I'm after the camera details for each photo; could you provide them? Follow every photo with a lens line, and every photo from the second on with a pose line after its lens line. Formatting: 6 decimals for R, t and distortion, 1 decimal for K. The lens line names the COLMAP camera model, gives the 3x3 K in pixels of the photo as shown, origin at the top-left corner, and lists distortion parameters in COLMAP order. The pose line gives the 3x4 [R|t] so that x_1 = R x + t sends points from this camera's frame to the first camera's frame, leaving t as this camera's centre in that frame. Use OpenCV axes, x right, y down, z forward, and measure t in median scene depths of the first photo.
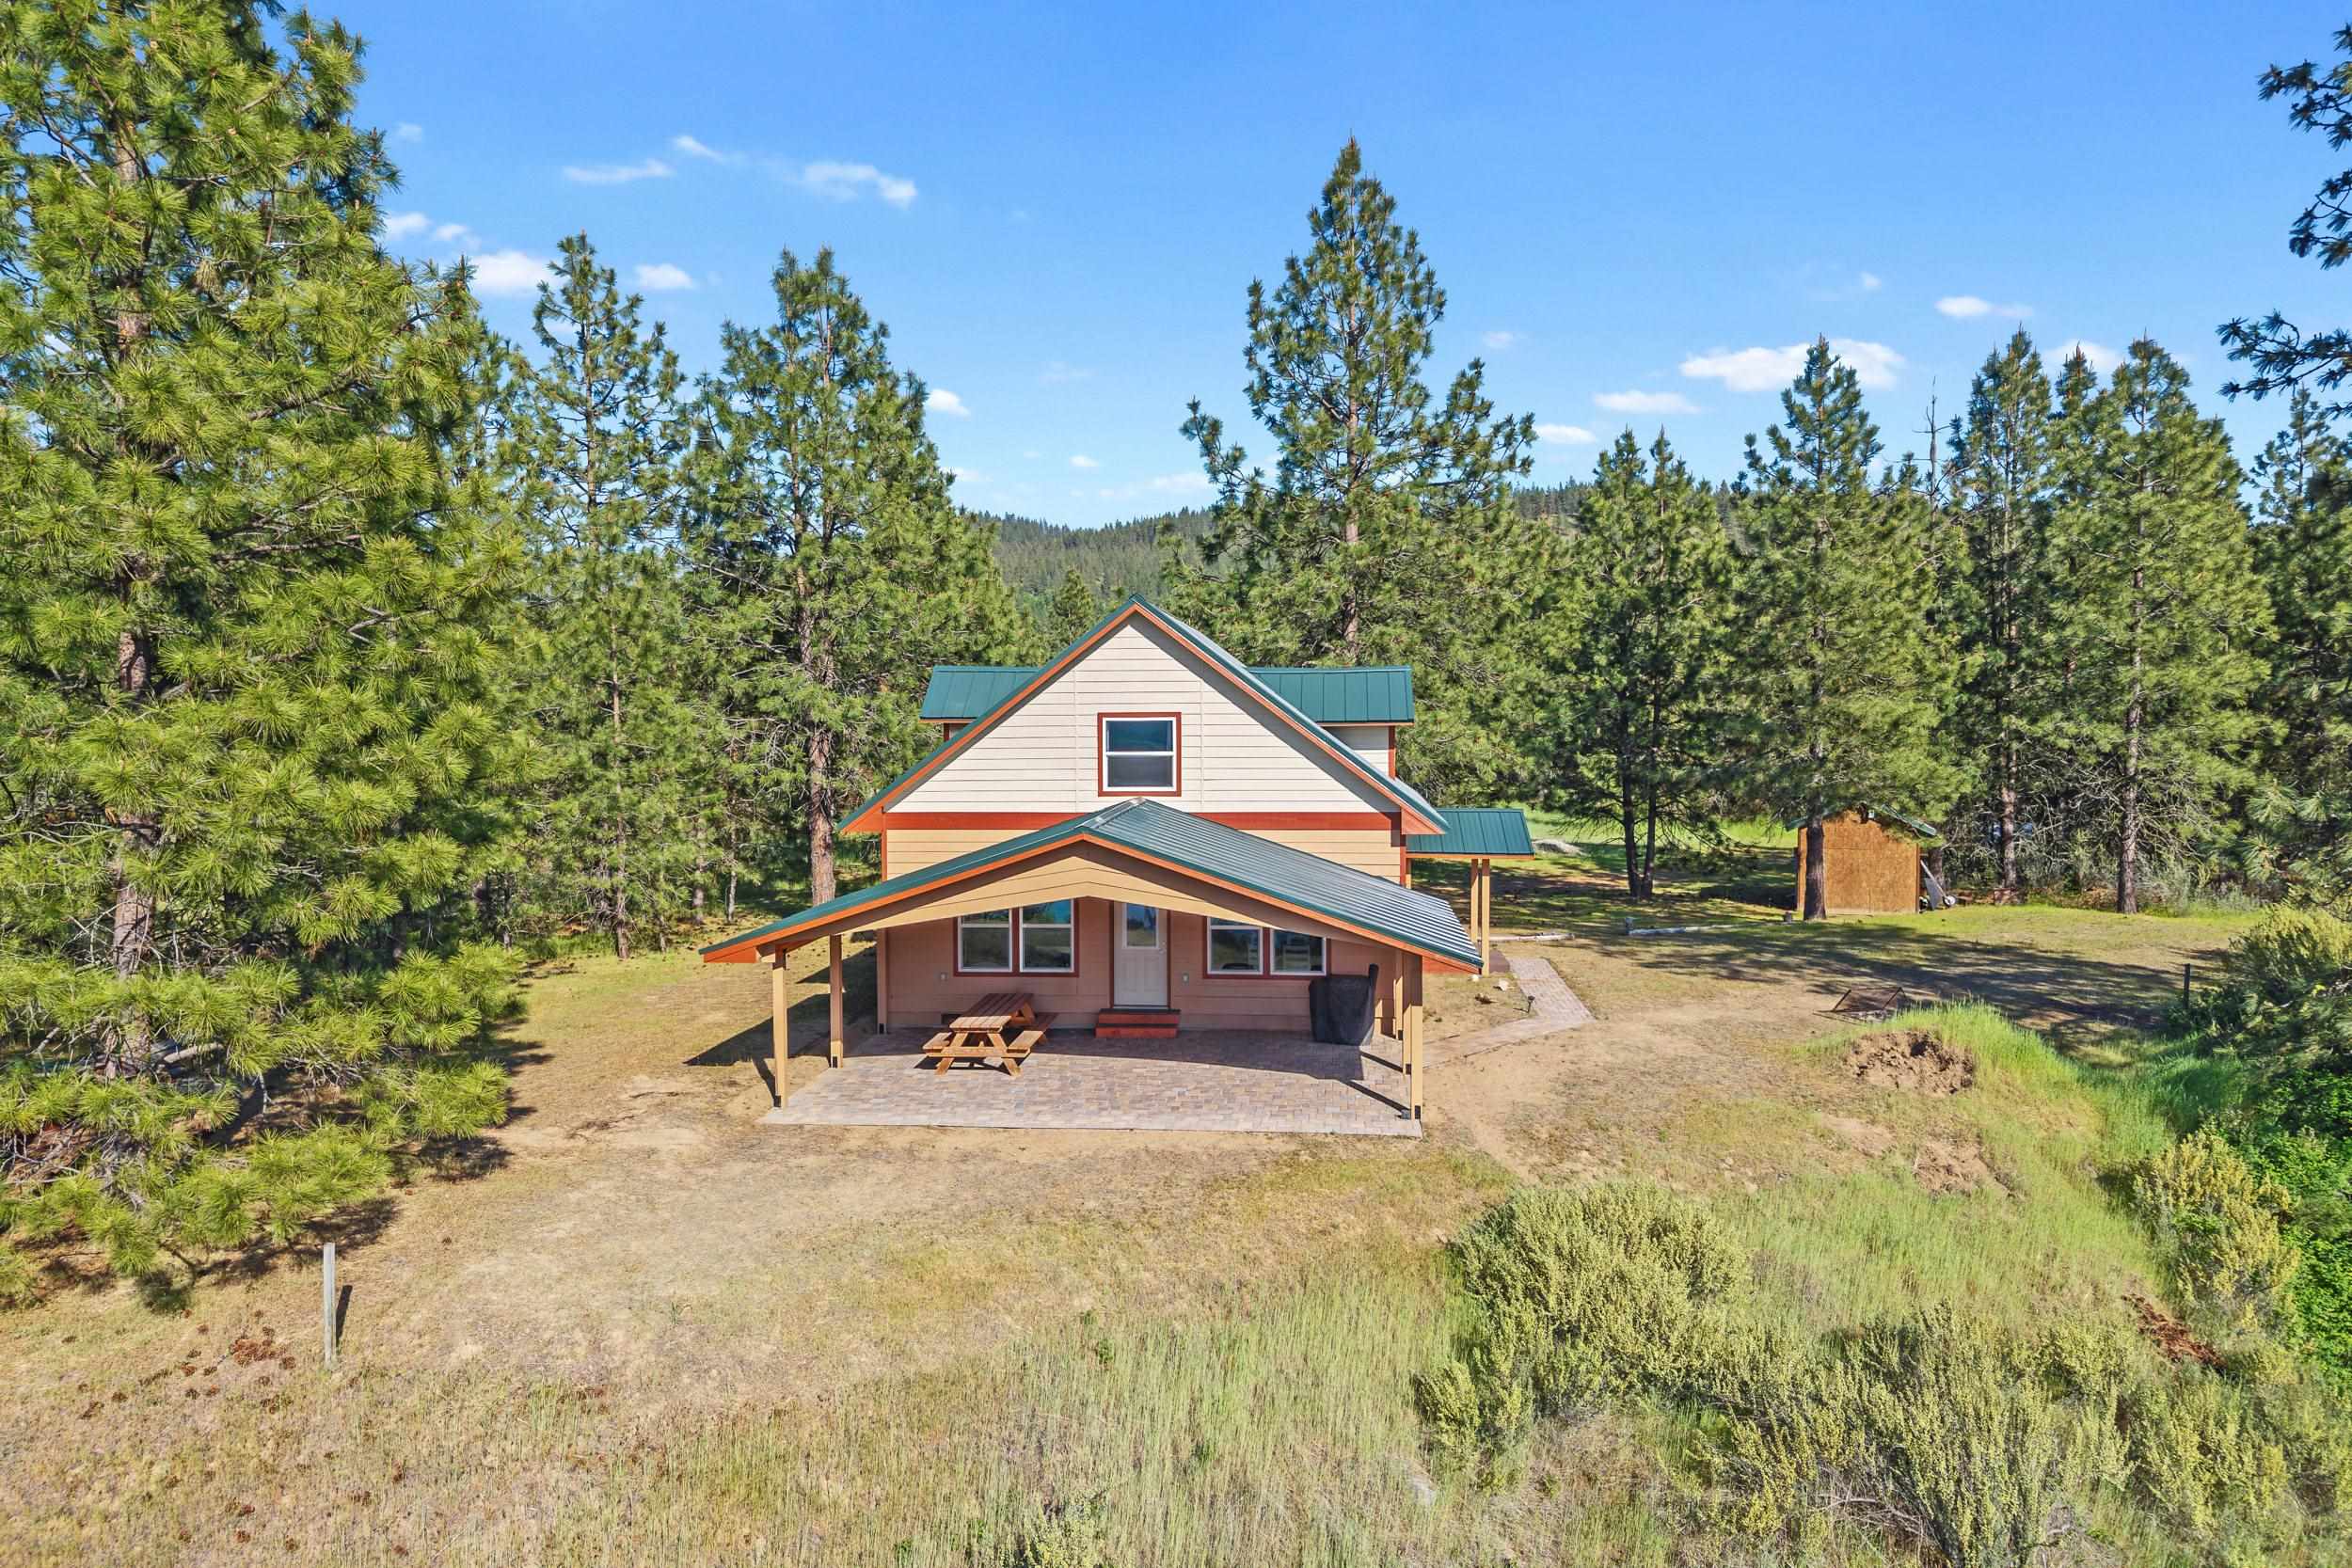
lens RADIAL K [[1576.8, 0, 1165.3], [0, 1576.8, 780.1], [0, 0, 1]] dist [0.010022, -0.017799]
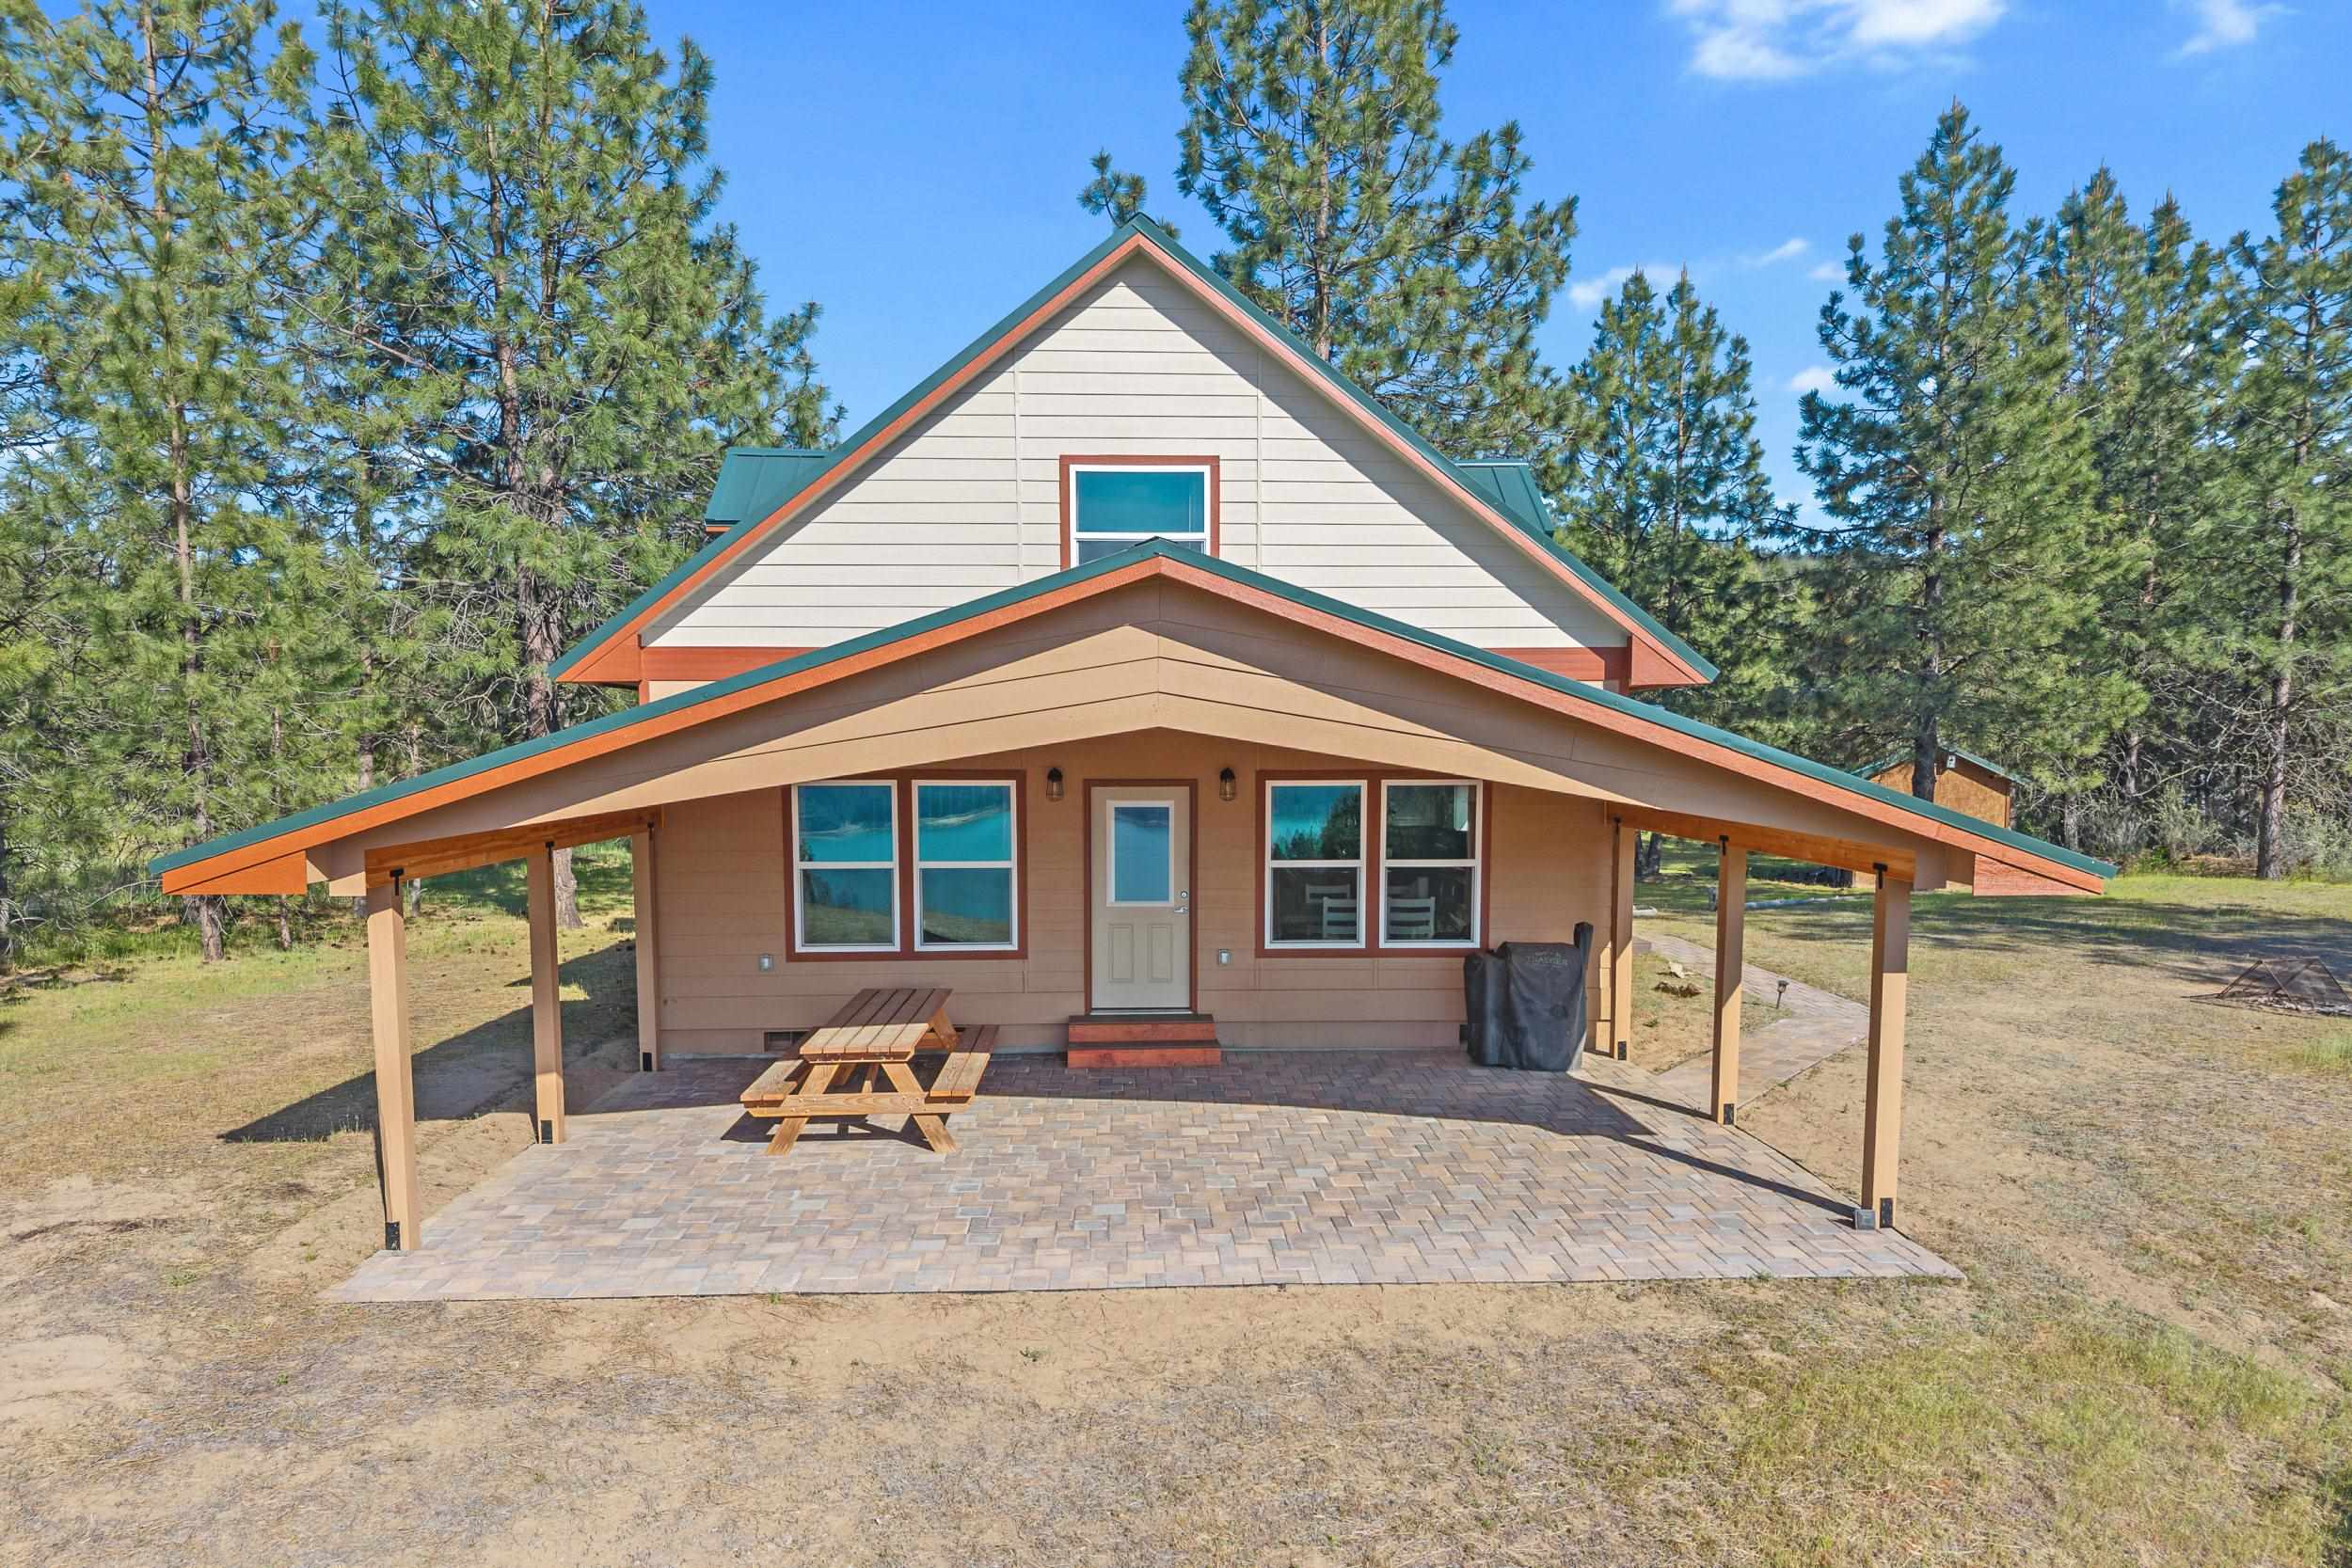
lens RADIAL K [[1576.8, 0, 1159.9], [0, 1576.8, 878.0], [0, 0, 1]] dist [0.010022, -0.017799]
pose [[0.990824, -0.008021, 0.134923, -0.092133], [0.002358, 0.999112, 0.042079, 0.084650], [-0.135140, -0.041374, 0.989962, 0.518918]]
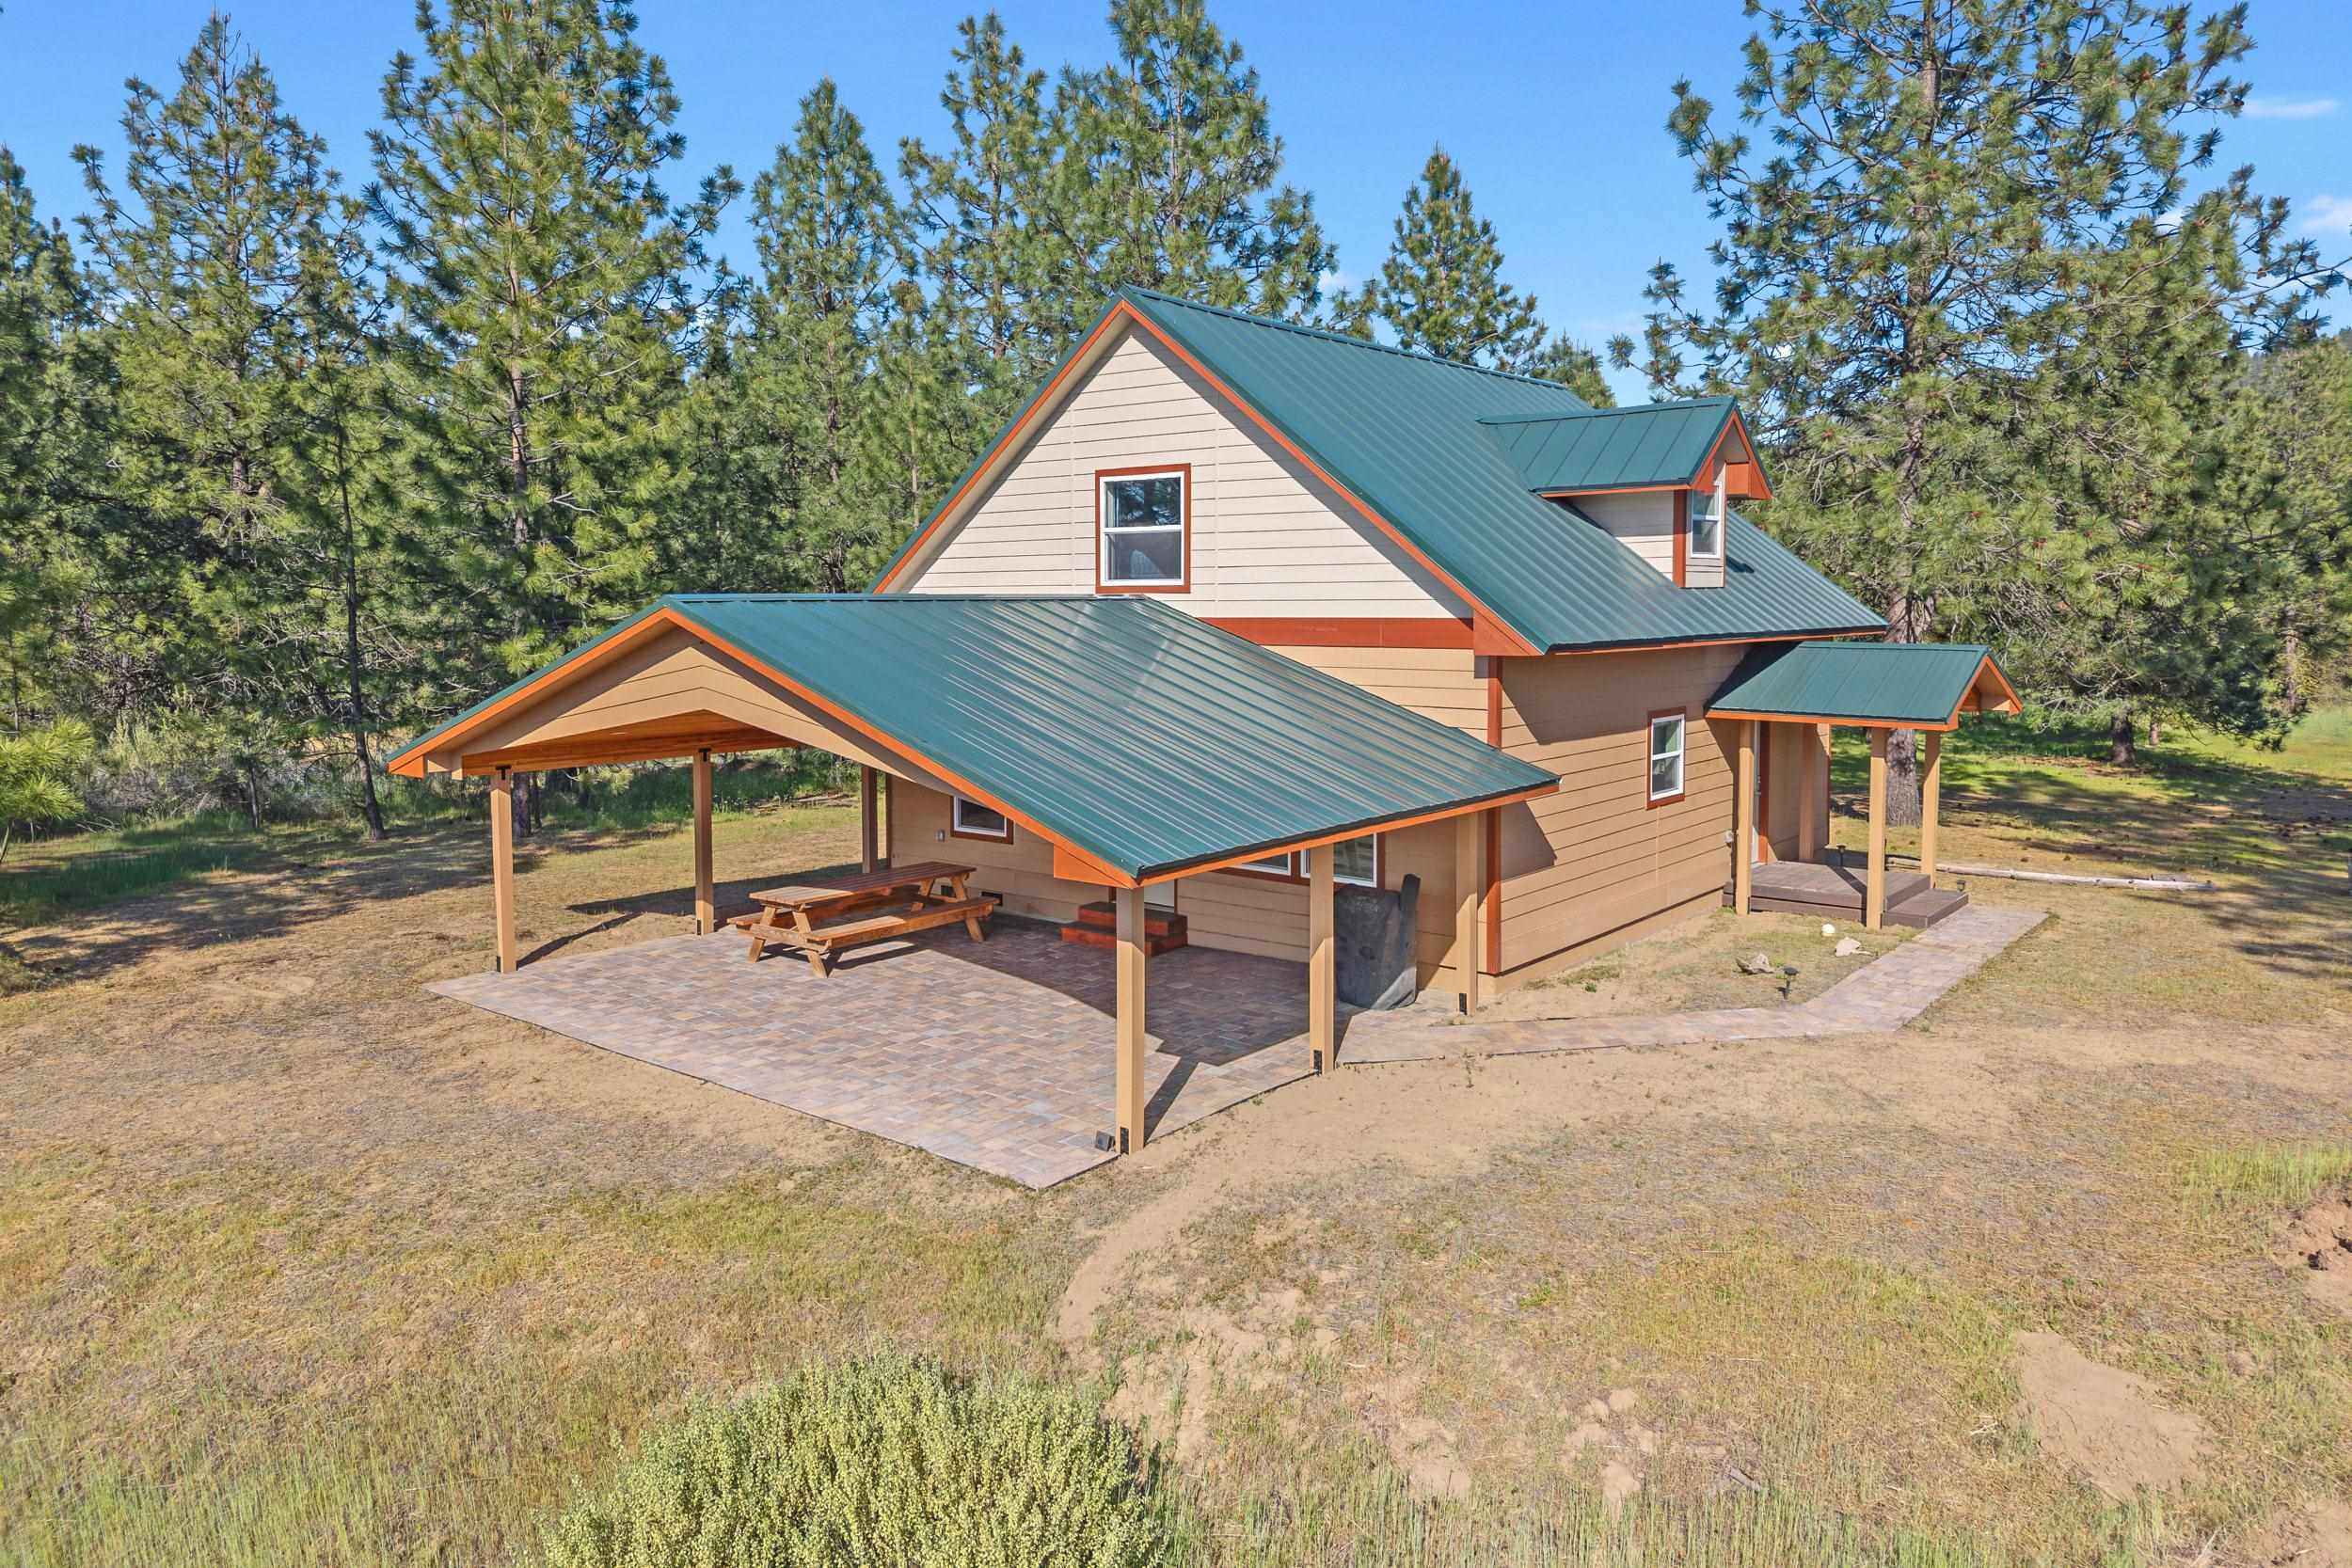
lens RADIAL K [[1576.8, 0, 1188.7], [0, 1576.8, 677.2], [0, 0, 1]] dist [0.010022, -0.017799]
pose [[0.830458, 0.029104, -0.556321, 0.415498], [-0.025013, 0.999575, 0.014955, 0.039752], [0.556520, 0.001496, 0.830833, 0.502083]]
